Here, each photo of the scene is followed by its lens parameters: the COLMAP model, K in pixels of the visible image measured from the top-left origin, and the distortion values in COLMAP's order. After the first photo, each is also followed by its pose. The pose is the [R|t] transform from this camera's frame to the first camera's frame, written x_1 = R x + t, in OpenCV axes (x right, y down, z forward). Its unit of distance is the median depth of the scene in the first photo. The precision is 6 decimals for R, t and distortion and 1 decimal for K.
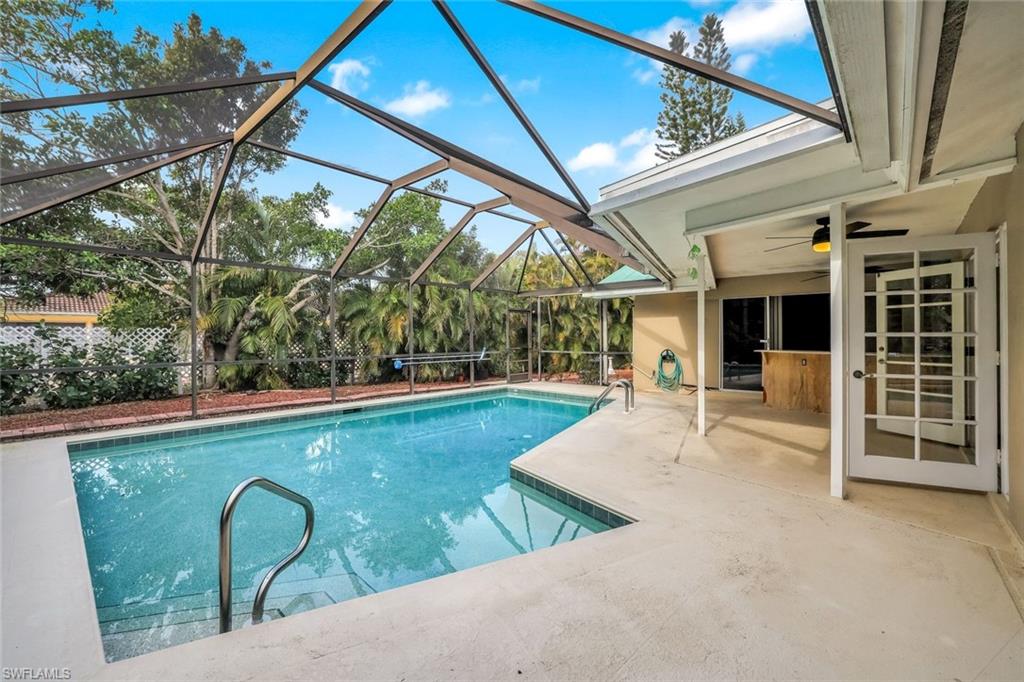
lens RADIAL K [[440.5, 0, 514.7], [0, 440.5, 332.3], [0, 0, 1]] dist [-0.017400, 0.001787]
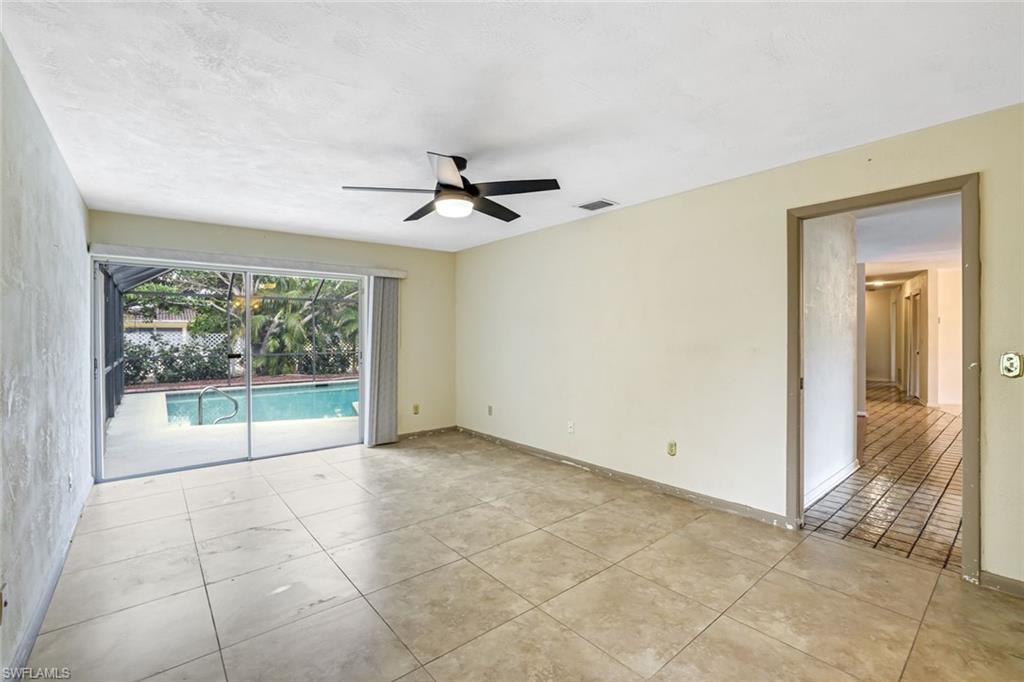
lens RADIAL K [[440.5, 0, 506.9], [0, 440.5, 341.4], [0, 0, 1]] dist [-0.017400, 0.001787]
pose [[0.988563, 0.003828, -0.150758, 0.518083], [-0.000491, 0.999754, 0.022172, -0.020763], [0.150806, -0.021844, 0.988322, -0.467754]]
